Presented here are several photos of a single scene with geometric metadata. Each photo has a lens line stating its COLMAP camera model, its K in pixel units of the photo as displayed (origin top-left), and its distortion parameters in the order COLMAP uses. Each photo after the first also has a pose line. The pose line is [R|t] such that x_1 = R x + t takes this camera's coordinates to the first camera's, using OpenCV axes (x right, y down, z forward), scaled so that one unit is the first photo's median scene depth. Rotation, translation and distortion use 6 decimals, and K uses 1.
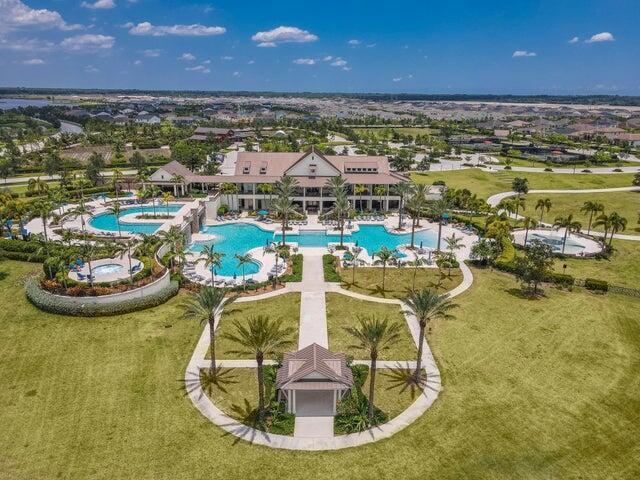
lens RADIAL K [[454.4, 0, 320.6], [0, 454.4, 242.3], [0, 0, 1]] dist [-0.001161, 0.035334]
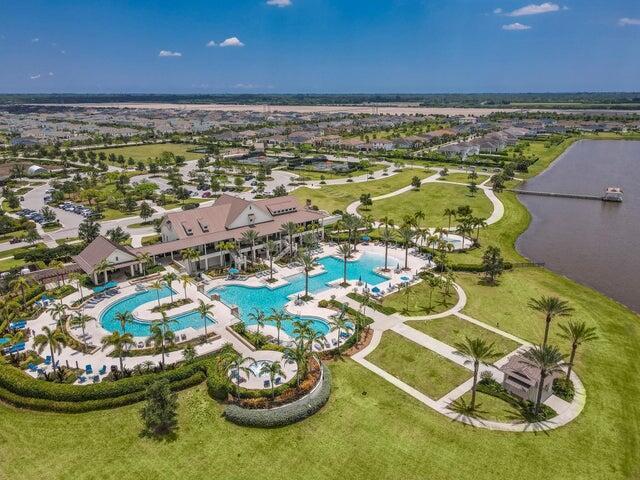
lens RADIAL K [[454.4, 0, 315.3], [0, 454.4, 238.9], [0, 0, 1]] dist [-0.001161, 0.035334]
pose [[0.791995, -0.207778, 0.574084, -0.527640], [0.212531, 0.975323, 0.059794, -0.150710], [-0.572341, 0.074655, 0.816610, 0.057636]]
